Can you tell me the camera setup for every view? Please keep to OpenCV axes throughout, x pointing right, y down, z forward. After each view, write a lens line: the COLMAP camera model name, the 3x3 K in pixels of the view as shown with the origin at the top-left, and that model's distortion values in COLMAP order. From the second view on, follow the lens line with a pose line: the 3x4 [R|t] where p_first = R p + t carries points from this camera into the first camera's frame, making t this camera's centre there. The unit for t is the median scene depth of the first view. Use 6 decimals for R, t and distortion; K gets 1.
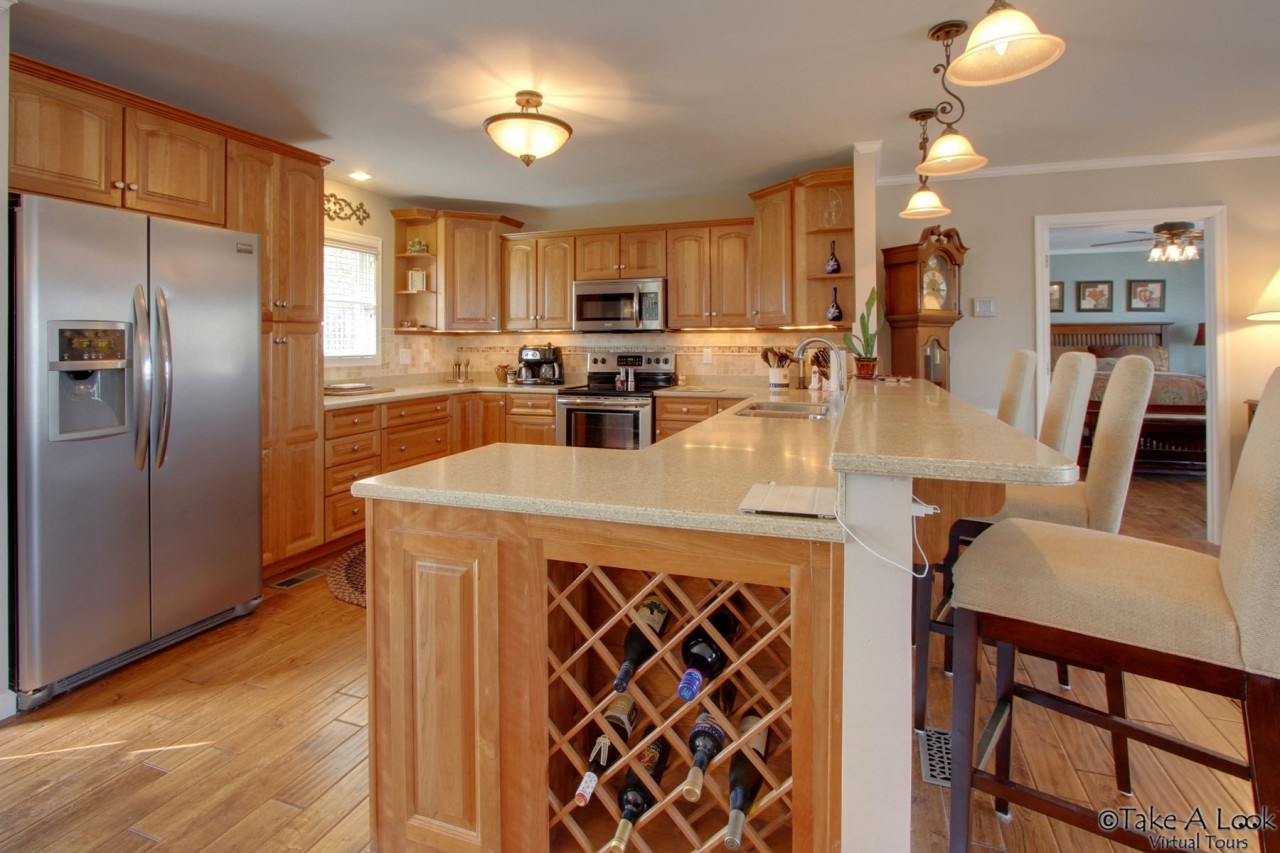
lens RADIAL K [[640.7, 0, 637.5], [0, 640.7, 336.9], [0, 0, 1]] dist [-0.009778, 0.000539]
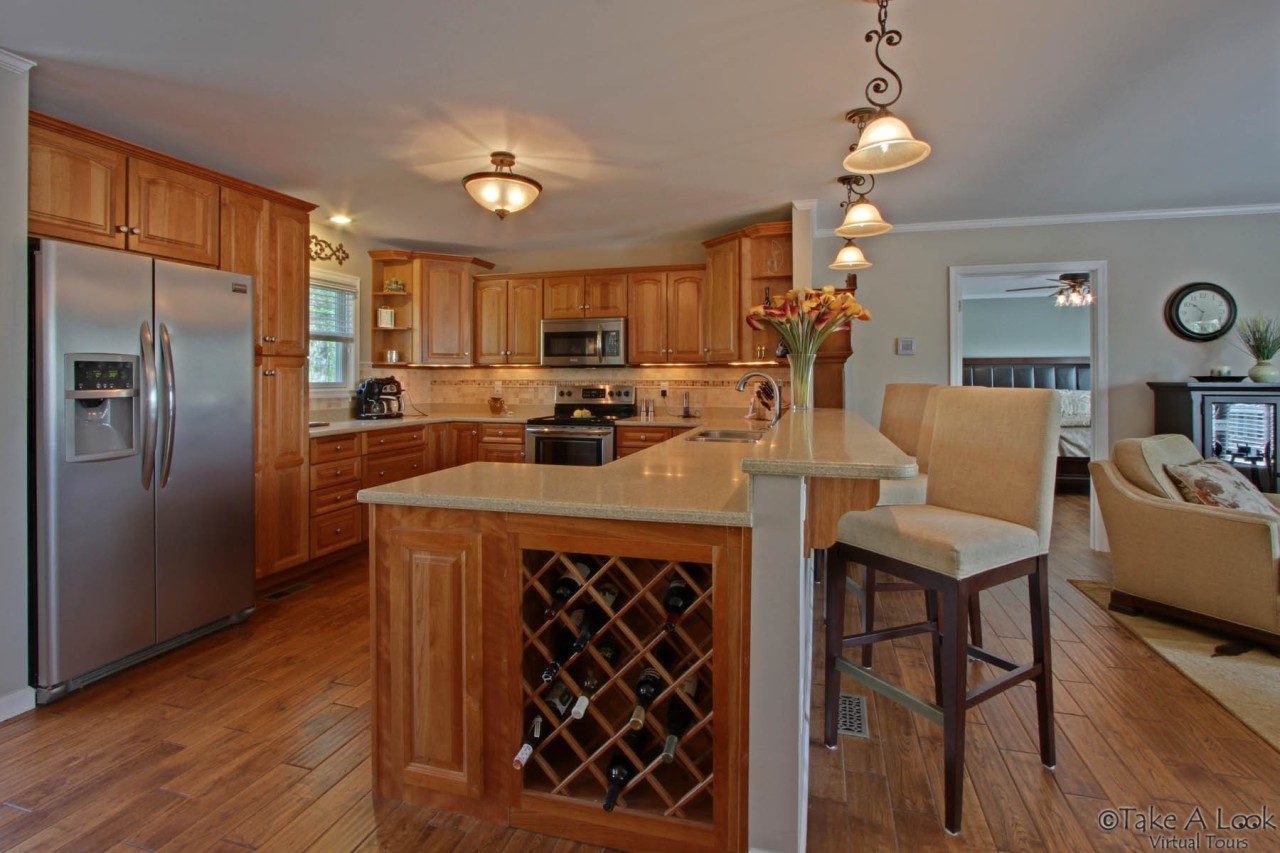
lens RADIAL K [[620.4, 0, 641.4], [0, 620.4, 375.8], [0, 0, 1]] dist [-0.005051, 0.000121]
pose [[0.998026, 0.004720, 0.062622, 0.006138], [-0.005119, 0.999968, 0.006218, 0.001116], [-0.062591, -0.006527, 0.998018, -0.105740]]
